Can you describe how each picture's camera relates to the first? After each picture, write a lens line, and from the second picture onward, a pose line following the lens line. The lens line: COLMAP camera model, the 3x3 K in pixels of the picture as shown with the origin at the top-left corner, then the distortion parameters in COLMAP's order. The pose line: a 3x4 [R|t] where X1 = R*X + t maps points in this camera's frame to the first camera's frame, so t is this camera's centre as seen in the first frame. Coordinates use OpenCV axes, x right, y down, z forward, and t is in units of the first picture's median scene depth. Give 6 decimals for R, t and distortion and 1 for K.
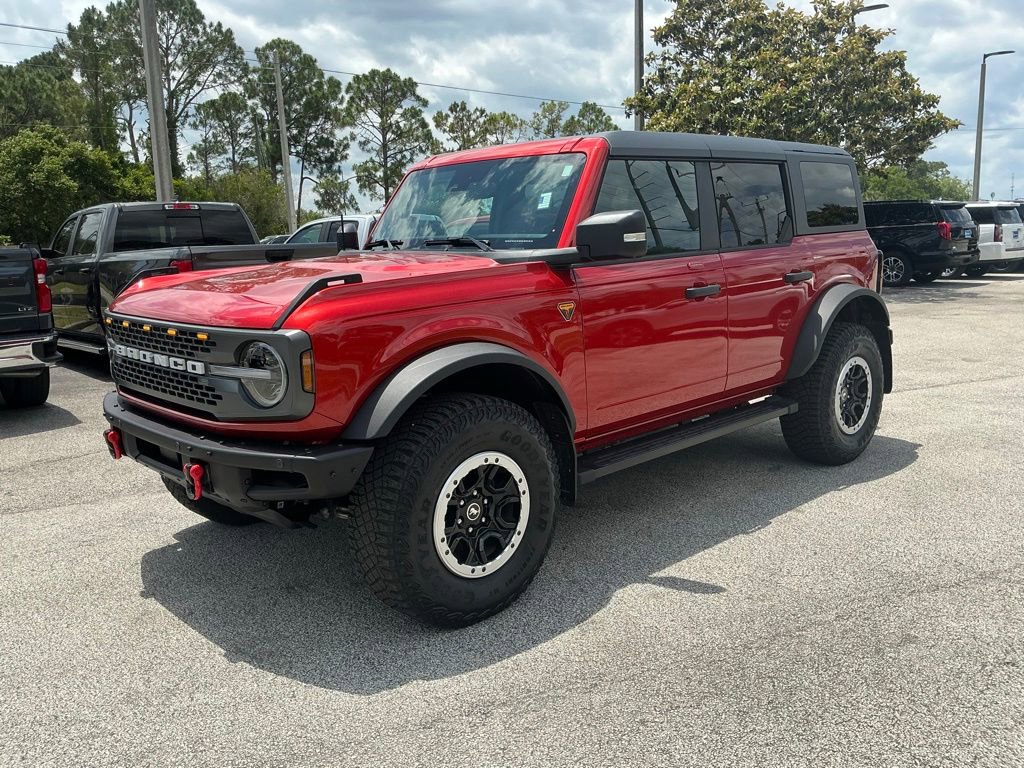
lens RADIAL K [[848.8, 0, 509.3], [0, 848.8, 382.7], [0, 0, 1]] dist [0.096374, -0.184993]
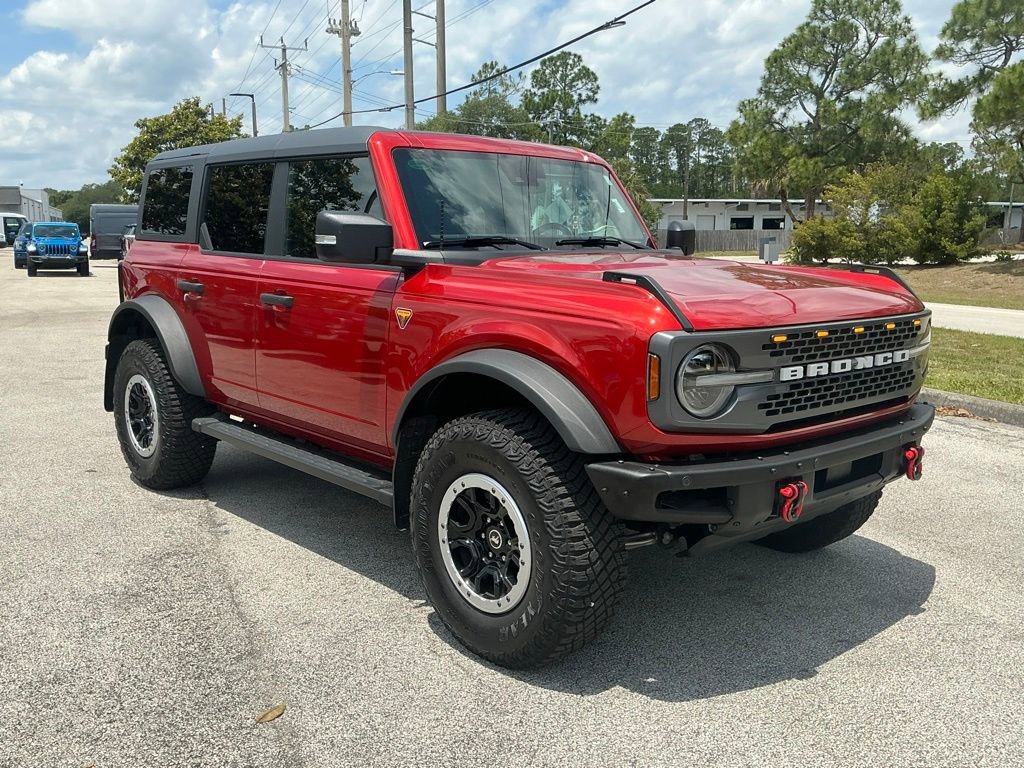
lens RADIAL K [[931.4, 0, 508.6], [0, 931.4, 385.3], [0, 0, 1]] dist [0.106441, -0.216028]
pose [[0.025769, -0.129936, 0.991187, -1.060280], [0.168596, 0.977879, 0.123808, -0.143175], [-0.985348, 0.163920, 0.047106, 0.998111]]
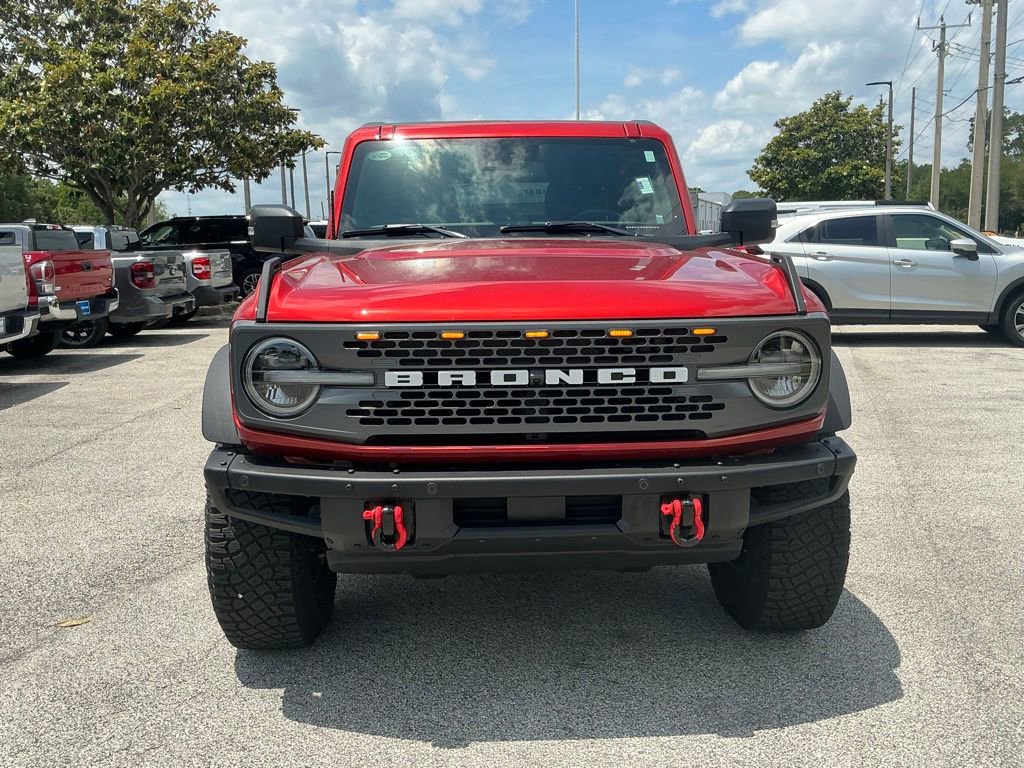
lens RADIAL K [[931.4, 0, 508.6], [0, 931.4, 385.3], [0, 0, 1]] dist [0.106441, -0.216028]
pose [[0.661102, -0.100524, 0.743531, -0.761178], [0.126723, 0.991707, 0.021402, -0.031635], [-0.739517, 0.080074, 0.668359, 0.387298]]
